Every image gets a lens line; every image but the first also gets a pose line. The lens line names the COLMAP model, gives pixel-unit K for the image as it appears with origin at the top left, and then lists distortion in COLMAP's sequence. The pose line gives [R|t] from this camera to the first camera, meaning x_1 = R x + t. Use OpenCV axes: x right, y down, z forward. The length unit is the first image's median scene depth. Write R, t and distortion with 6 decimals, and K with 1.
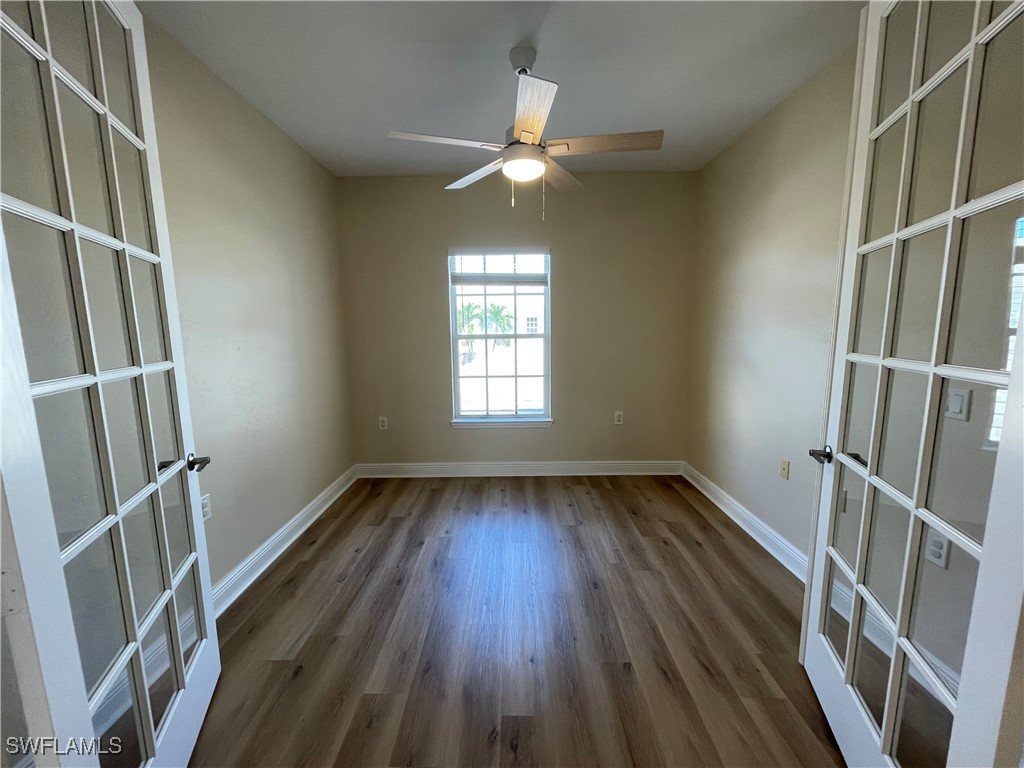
lens RADIAL K [[413.2, 0, 516.0], [0, 413.2, 385.0], [0, 0, 1]] dist [-0.002197, 0.000490]
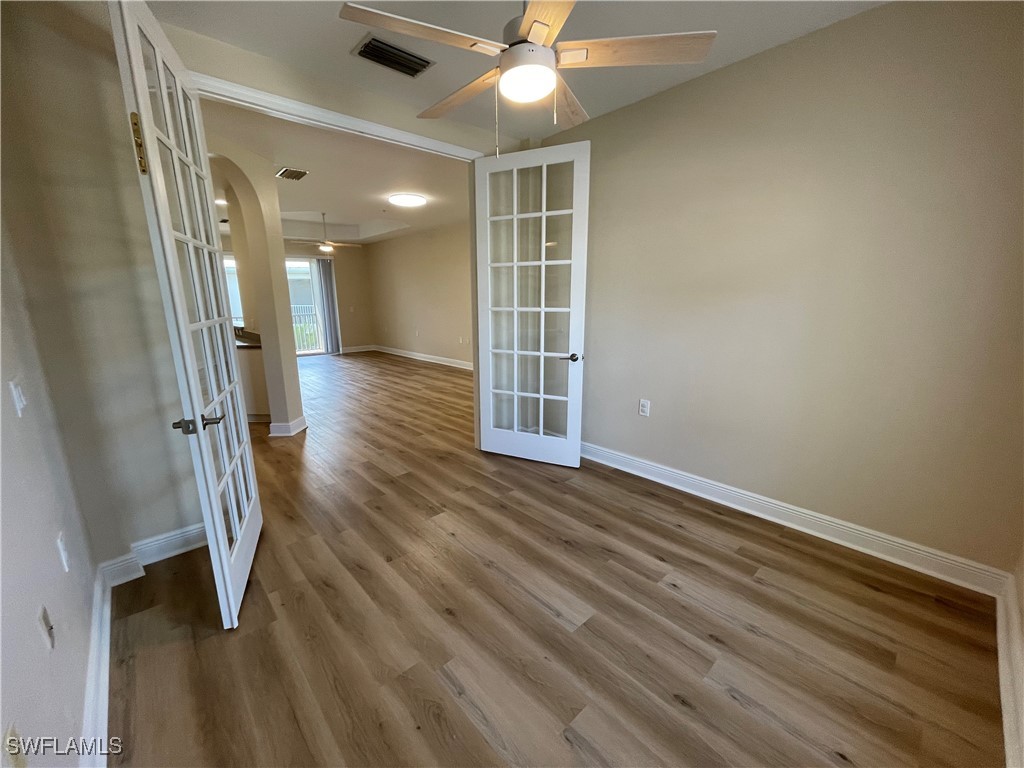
lens RADIAL K [[413.2, 0, 512.3], [0, 413.2, 384.1], [0, 0, 1]] dist [-0.002197, 0.000490]
pose [[-0.734699, 0.162597, -0.658619, 0.562928], [-0.078431, 0.943983, 0.320537, -0.223763], [0.673844, 0.287155, -0.680791, 1.483818]]
